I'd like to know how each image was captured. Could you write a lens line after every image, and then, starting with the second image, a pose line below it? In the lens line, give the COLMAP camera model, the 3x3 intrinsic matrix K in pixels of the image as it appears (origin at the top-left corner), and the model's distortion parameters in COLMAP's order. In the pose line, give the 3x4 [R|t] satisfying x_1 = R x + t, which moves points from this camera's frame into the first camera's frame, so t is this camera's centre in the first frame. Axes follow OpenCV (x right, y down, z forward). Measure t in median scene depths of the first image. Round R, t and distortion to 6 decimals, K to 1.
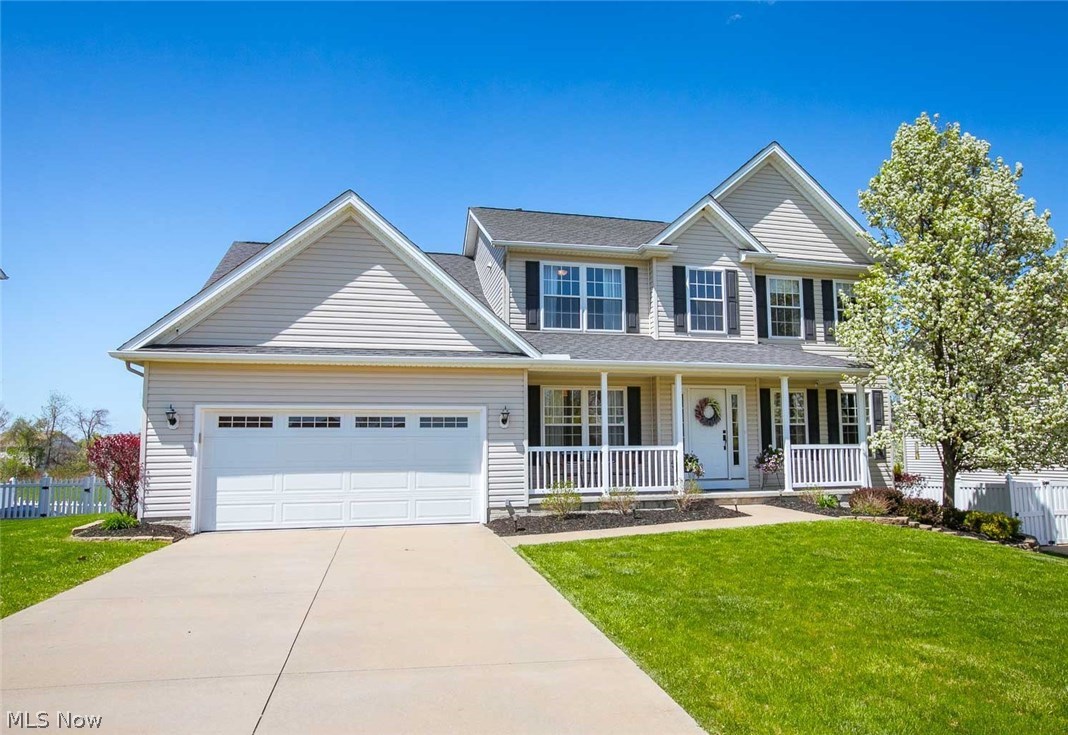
lens RADIAL K [[691.1, 0, 533.6], [0, 691.1, 362.5], [0, 0, 1]] dist [-0.000579, 0.004578]
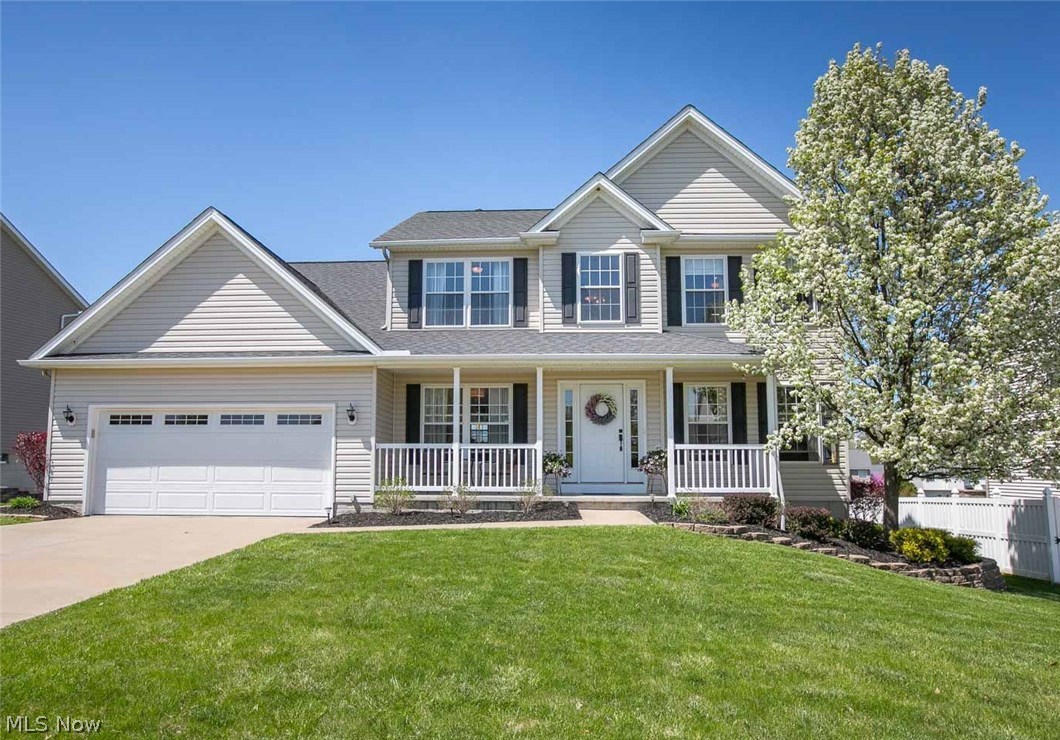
lens RADIAL K [[702.0, 0, 529.9], [0, 702.0, 373.9], [0, 0, 1]] dist [0.001548, 0.003106]
pose [[0.951005, -0.027238, -0.307973, 0.470372], [0.026215, 0.999629, -0.007460, 0.030489], [0.308062, -0.000979, 0.951366, 0.087270]]
